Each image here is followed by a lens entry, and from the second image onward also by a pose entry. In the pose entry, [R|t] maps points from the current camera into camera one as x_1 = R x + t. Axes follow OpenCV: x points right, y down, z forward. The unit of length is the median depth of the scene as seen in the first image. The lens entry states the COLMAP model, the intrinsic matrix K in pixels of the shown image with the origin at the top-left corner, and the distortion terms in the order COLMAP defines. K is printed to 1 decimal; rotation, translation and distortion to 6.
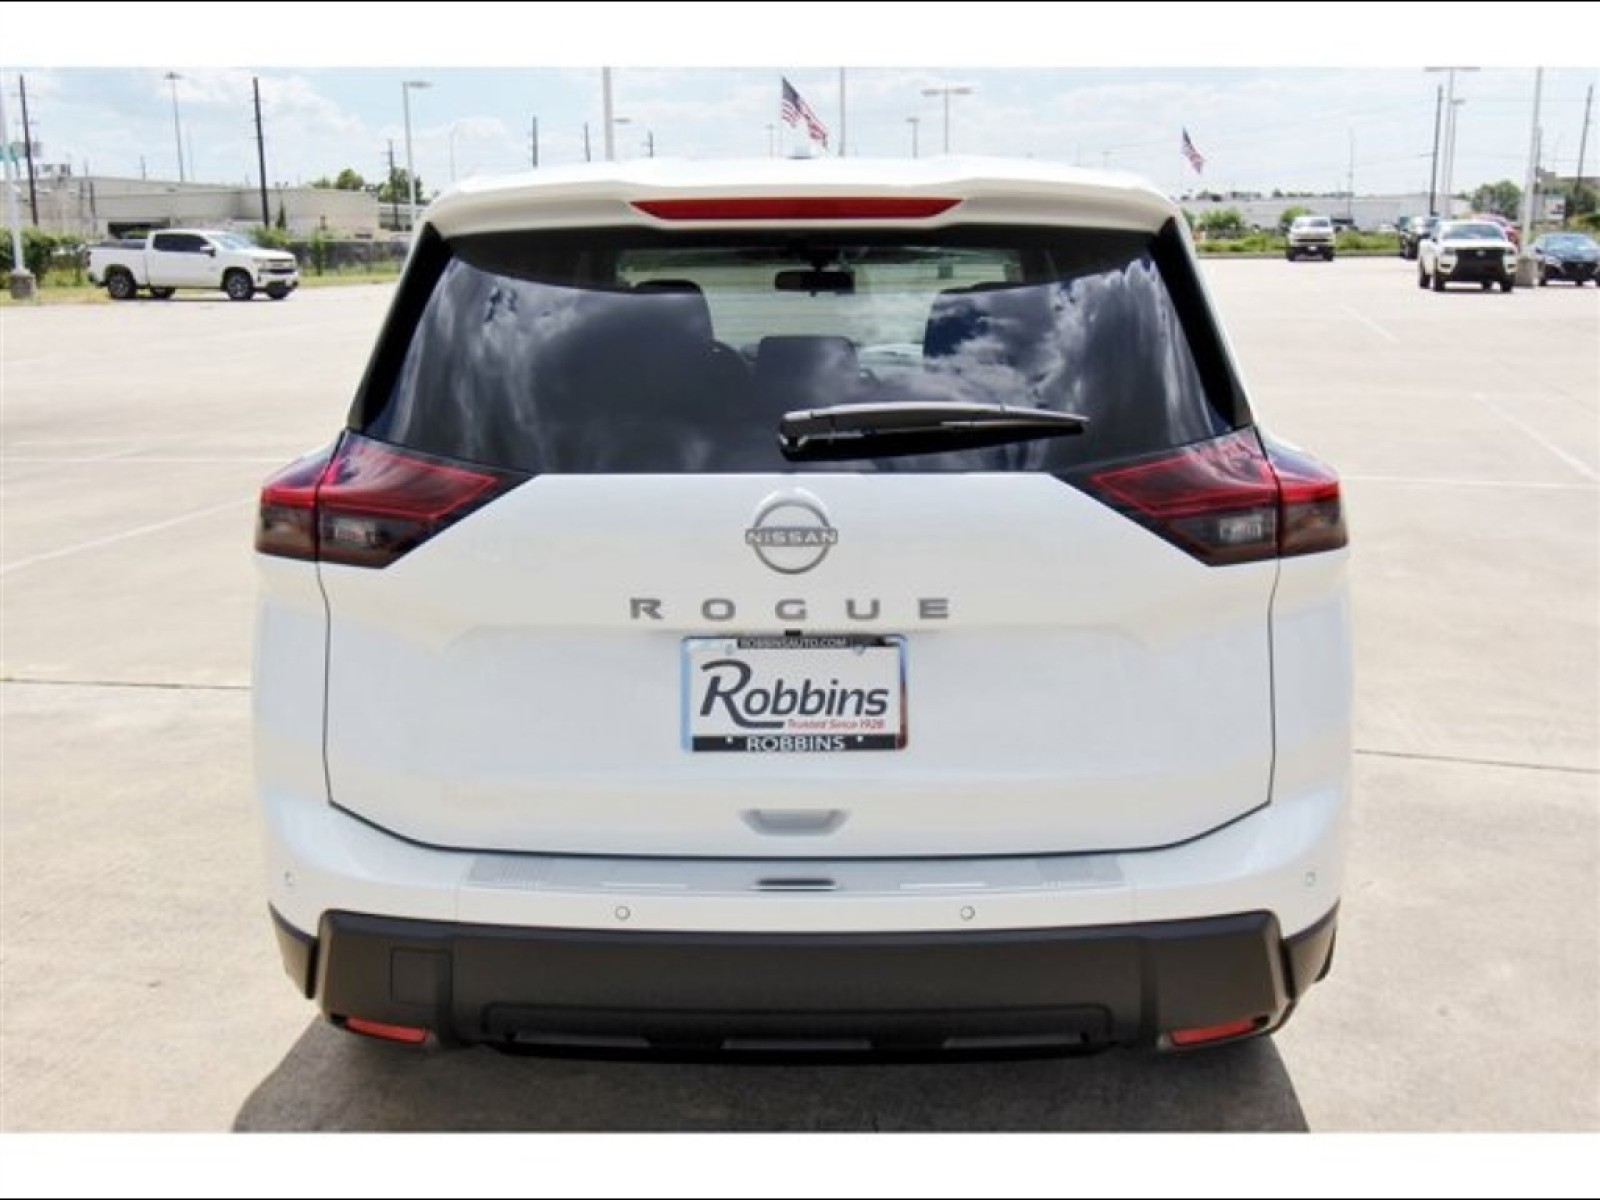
lens RADIAL K [[1609.5, 0, 833.9], [0, 1609.5, 575.0], [0, 0, 1]] dist [0.034861, 0.000000]
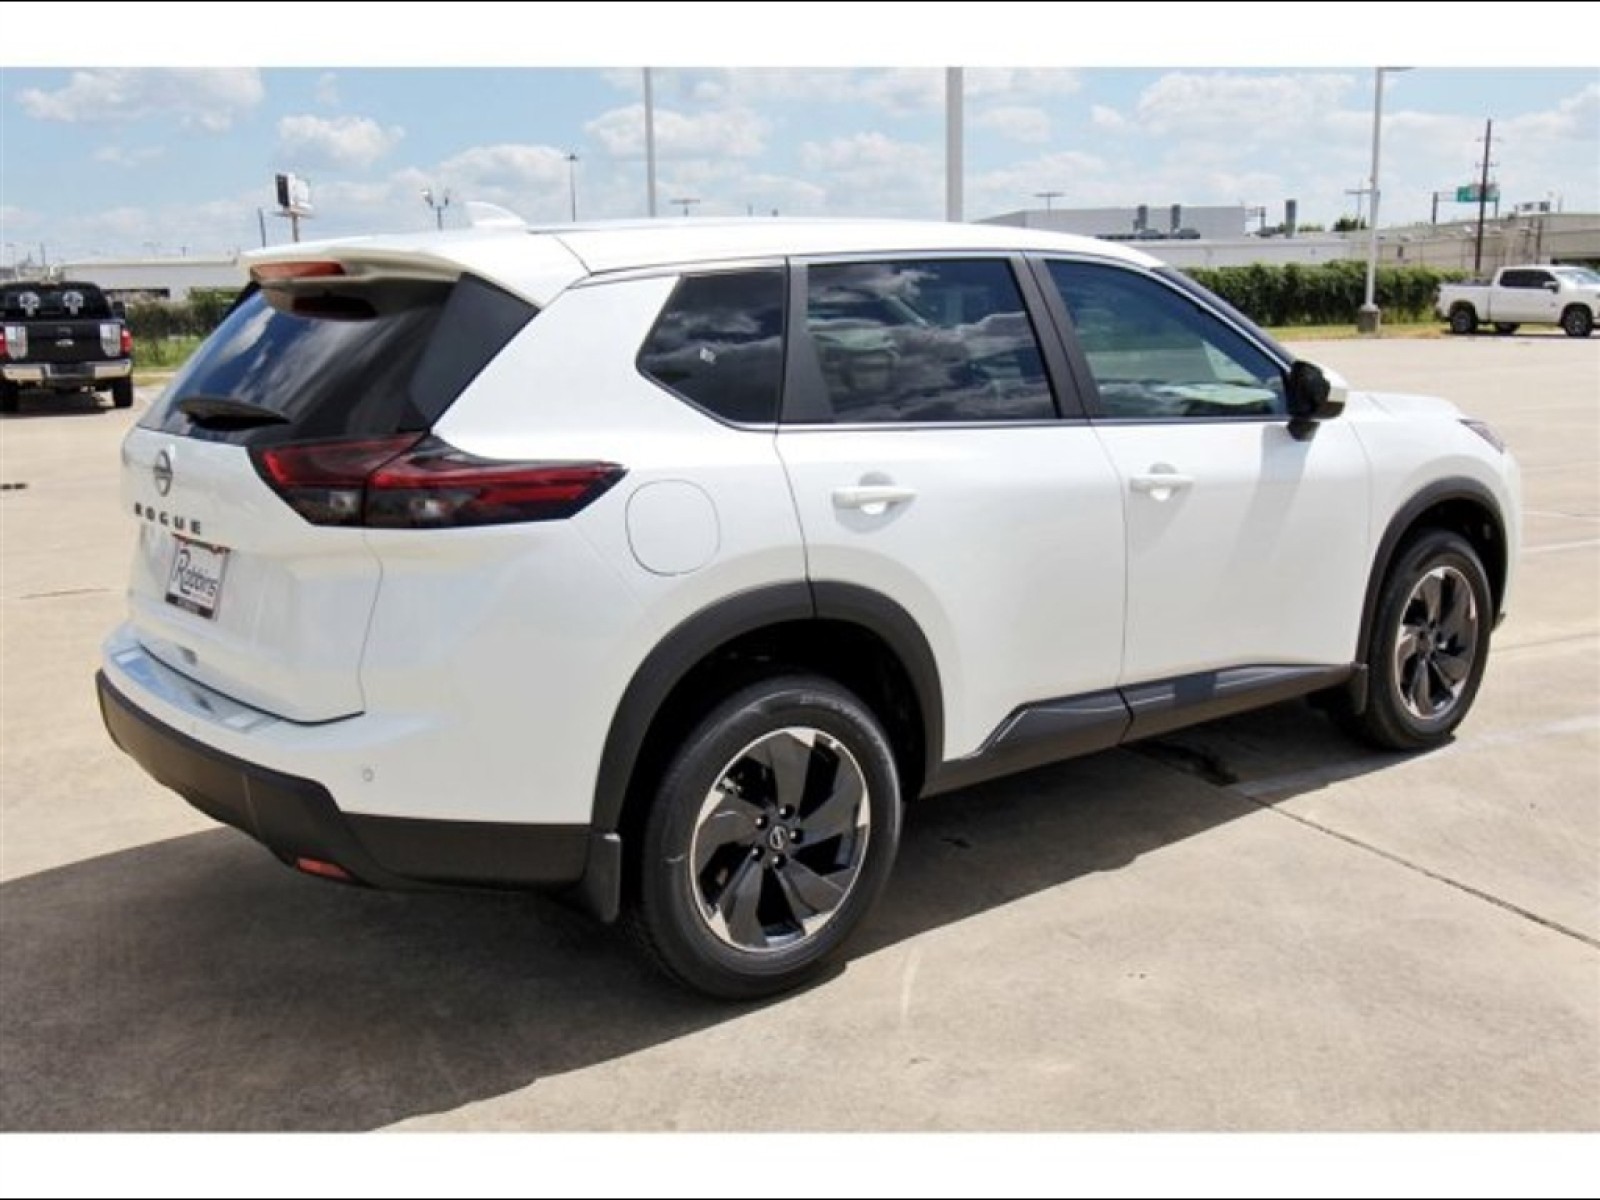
lens RADIAL K [[1609.5, 0, 800.9], [0, 1609.5, 585.6], [0, 0, 1]] dist [0.034861, 0.000000]
pose [[0.619292, 0.144123, -0.771820, 0.119320], [-0.155251, 0.986078, 0.059562, -0.007834], [0.769659, 0.082939, 0.633046, 0.034582]]
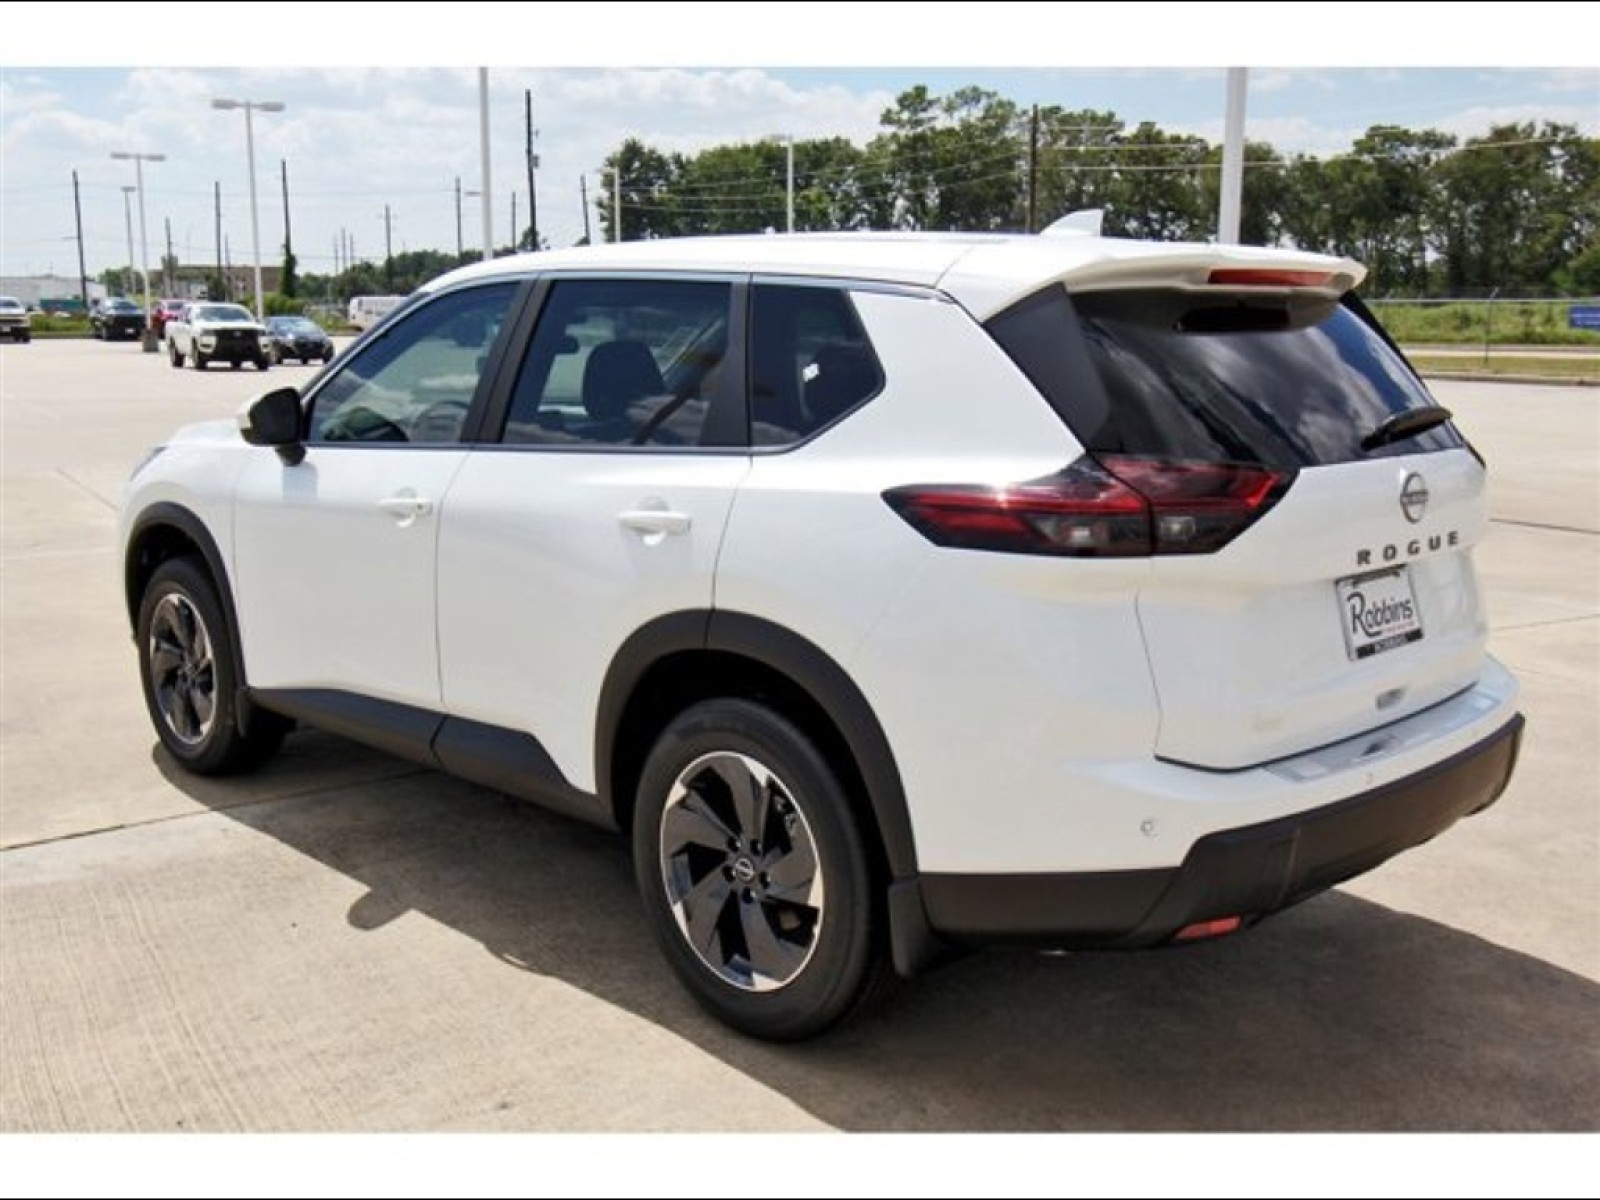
lens RADIAL K [[1609.5, 0, 757.9], [0, 1609.5, 564.7], [0, 0, 1]] dist [0.034861, 0.000000]
pose [[0.715070, -0.102181, 0.691544, -0.107816], [0.140747, 0.990045, 0.000751, -0.003464], [-0.684737, 0.096795, 0.722334, 0.025513]]
